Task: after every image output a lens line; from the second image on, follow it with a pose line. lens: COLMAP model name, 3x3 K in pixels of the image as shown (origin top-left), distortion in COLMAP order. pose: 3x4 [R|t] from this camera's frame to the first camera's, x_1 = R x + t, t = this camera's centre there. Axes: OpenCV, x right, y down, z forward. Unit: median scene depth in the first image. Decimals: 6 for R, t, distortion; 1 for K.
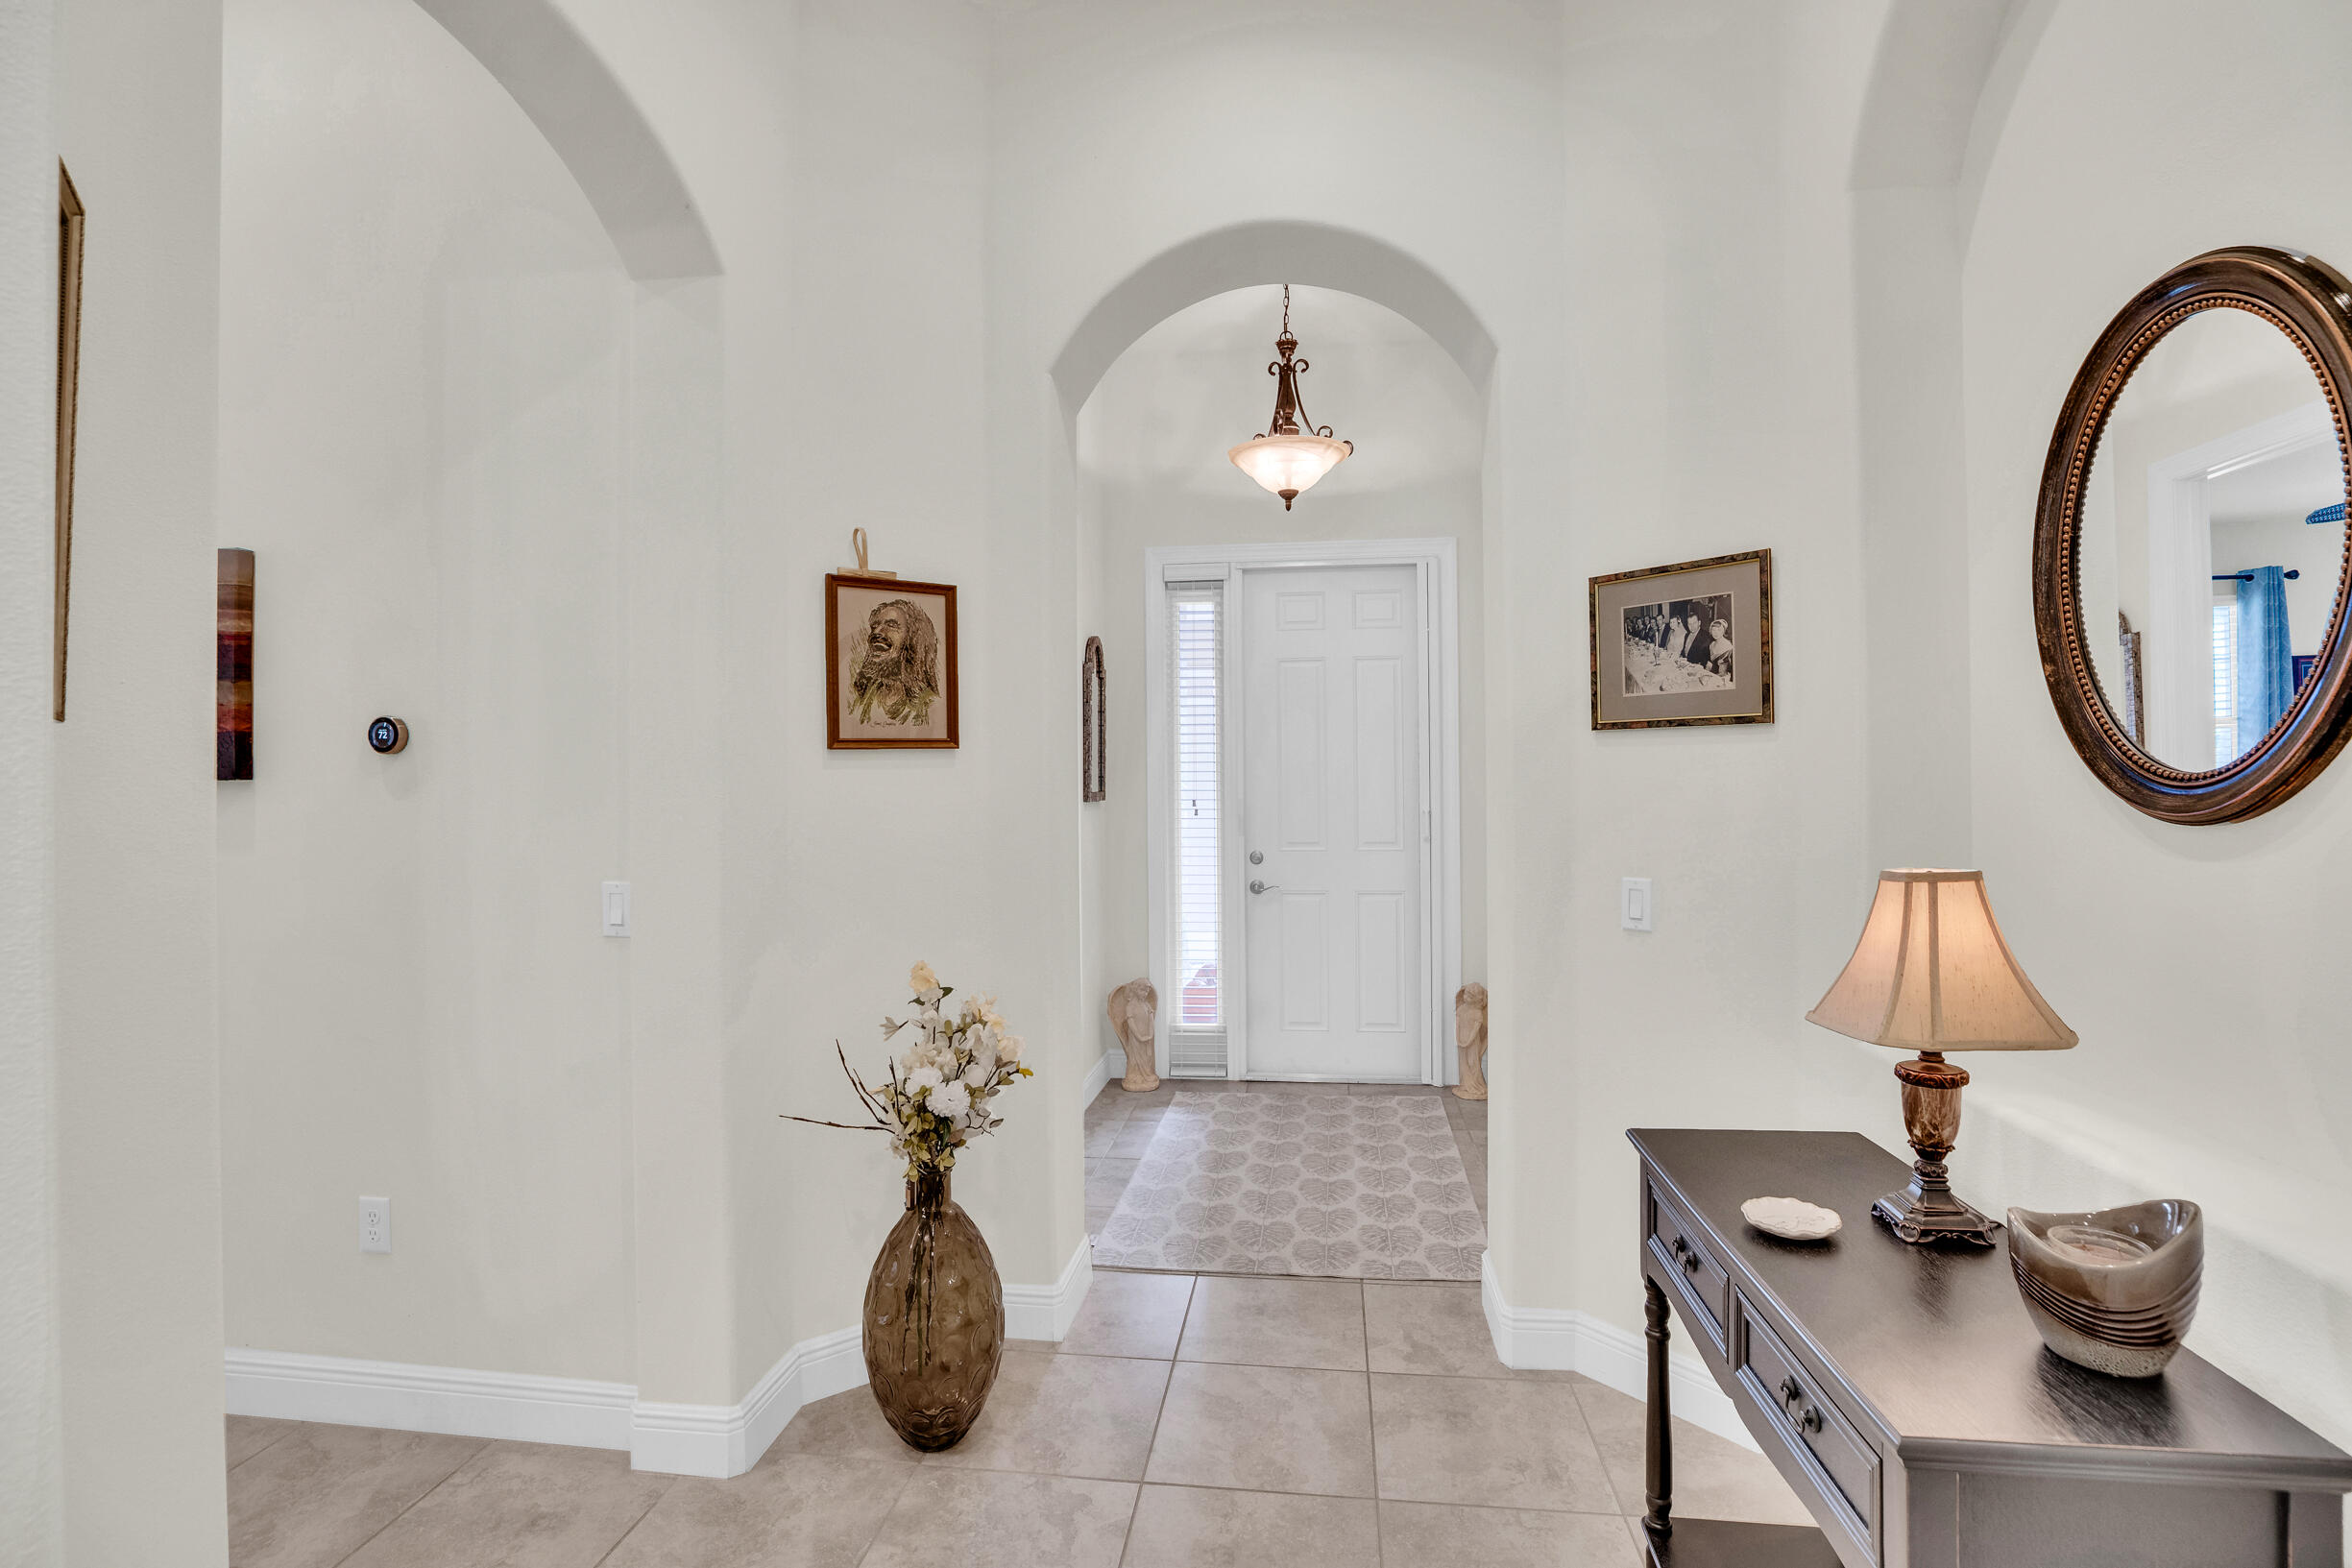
lens RADIAL K [[1081.3, 0, 1171.8], [0, 1081.3, 782.7], [0, 0, 1]] dist [-0.038842, 0.008048]
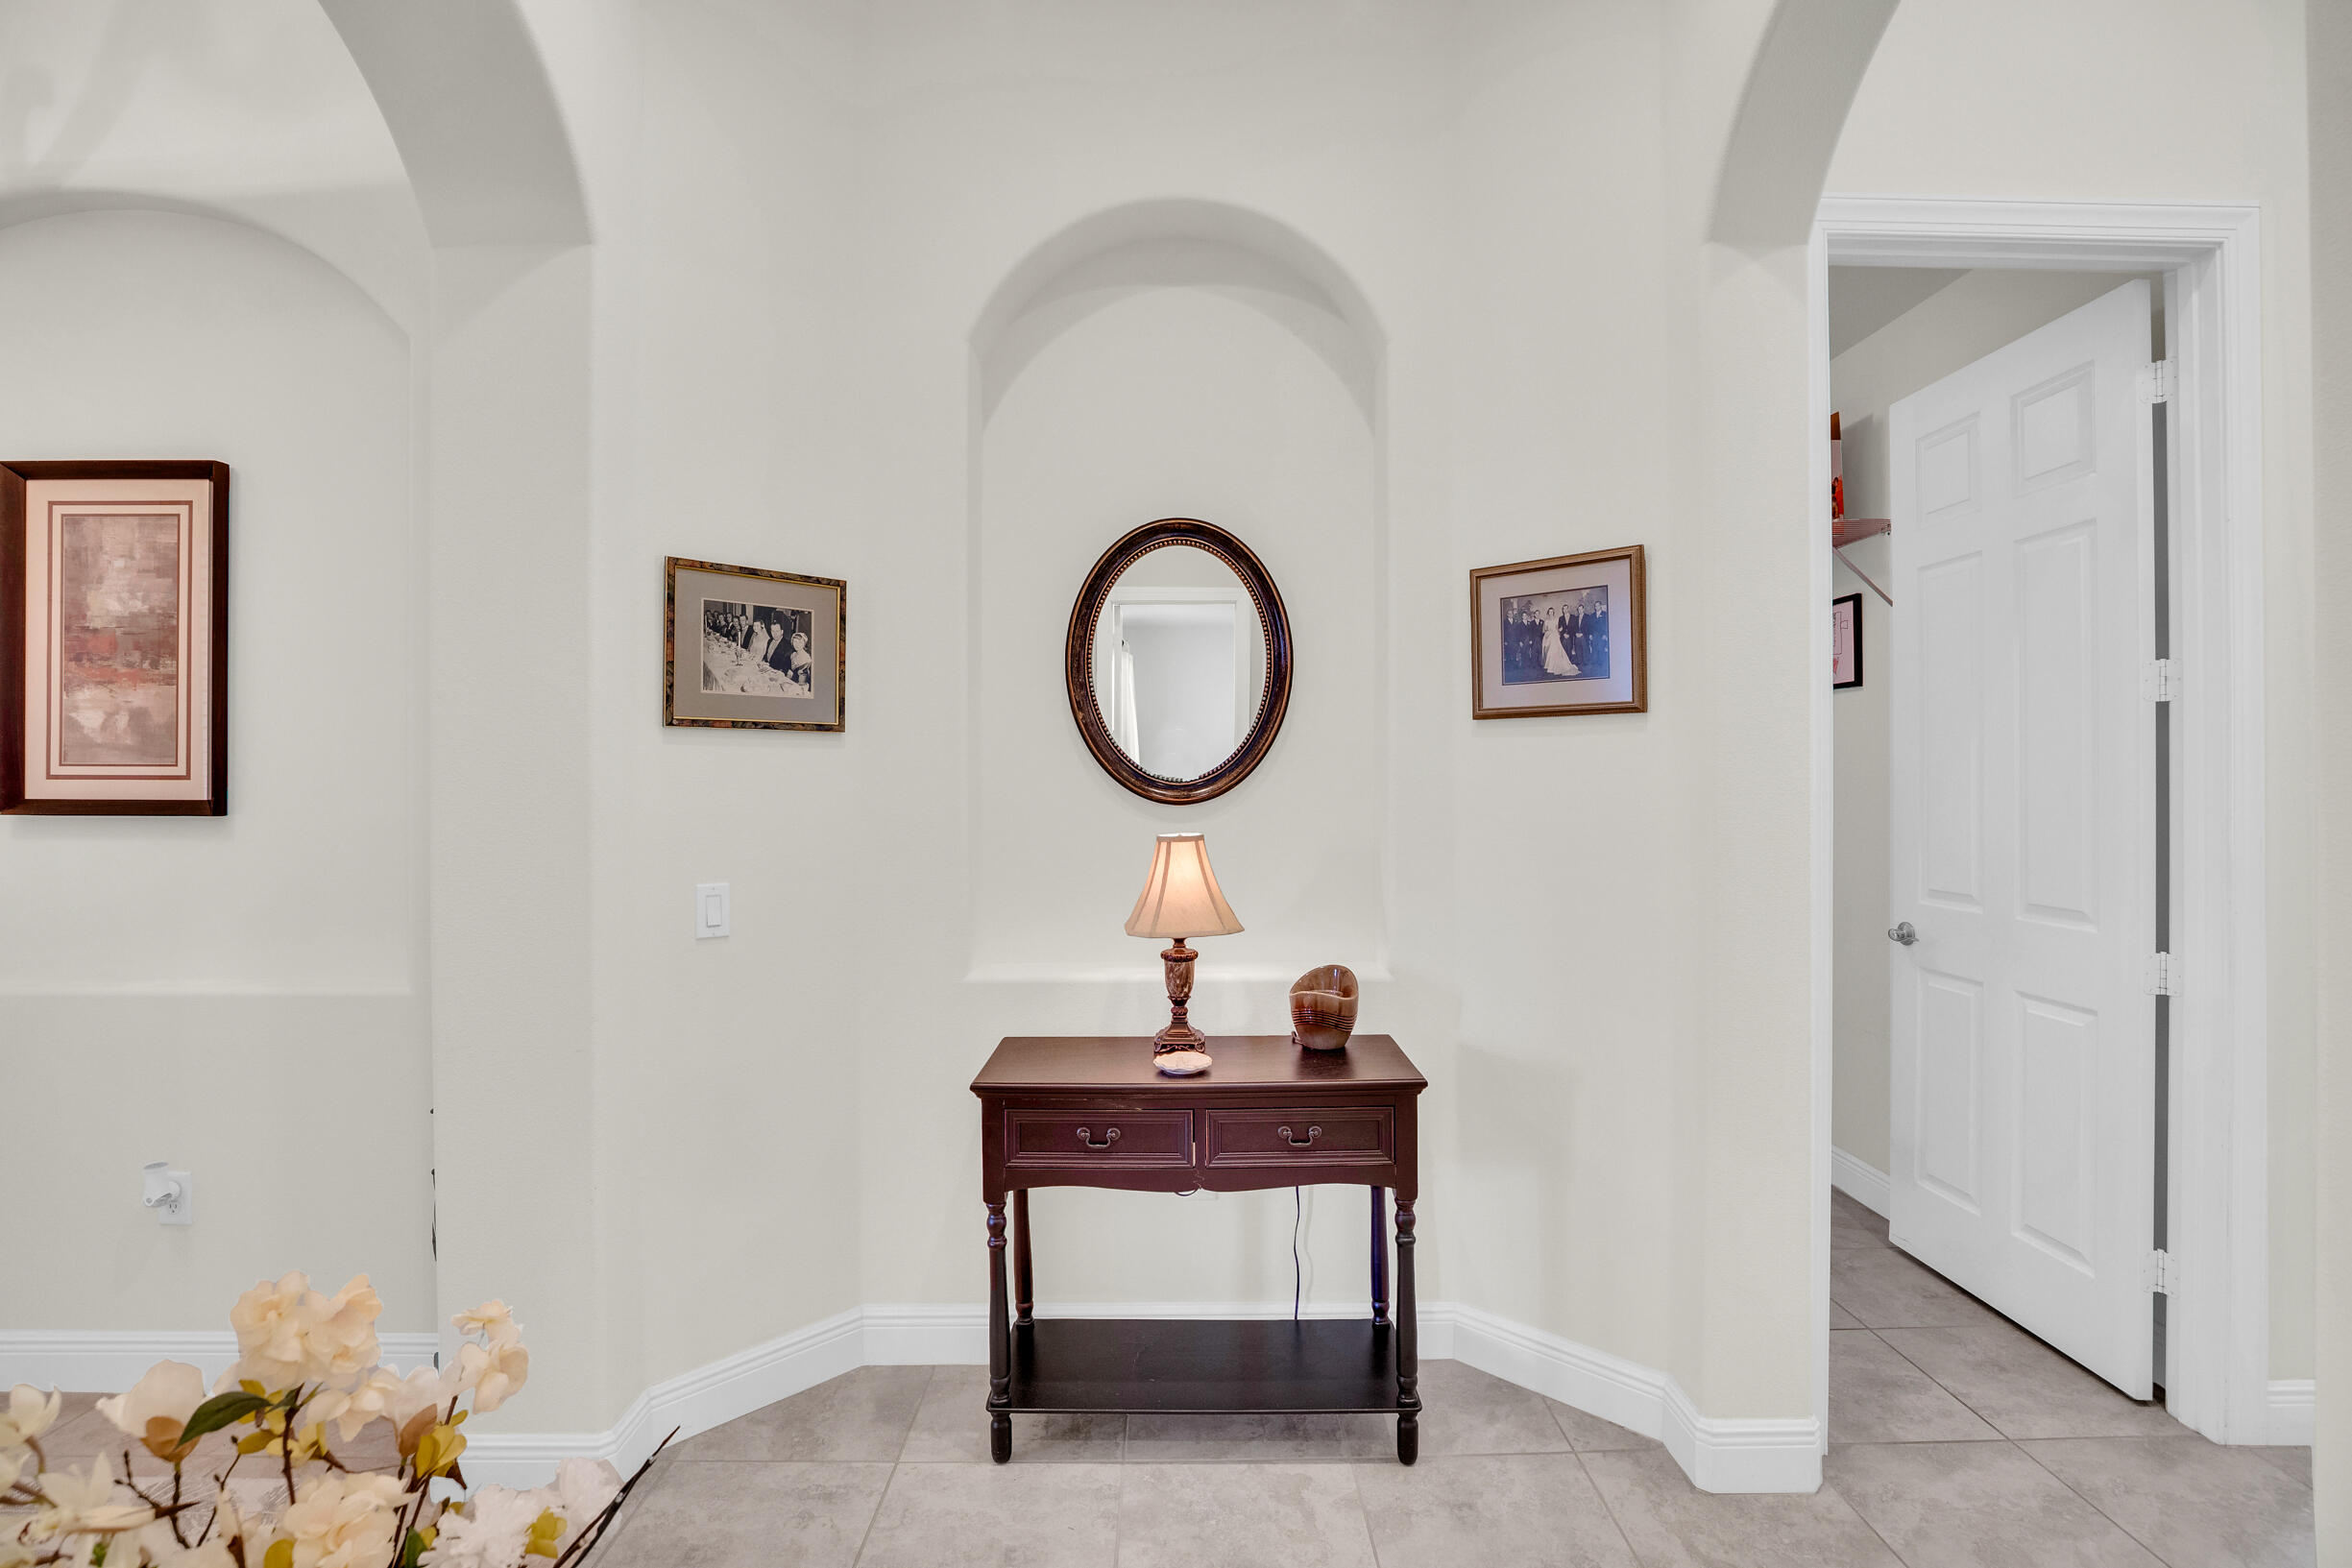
lens RADIAL K [[1081.3, 0, 1163.6], [0, 1081.3, 782.7], [0, 0, 1]] dist [-0.038842, 0.008048]
pose [[-0.101635, 0.009953, 0.994772, -0.586201], [0.005567, 0.999940, -0.009436, 0.010575], [-0.994806, 0.004579, -0.101684, 0.727063]]
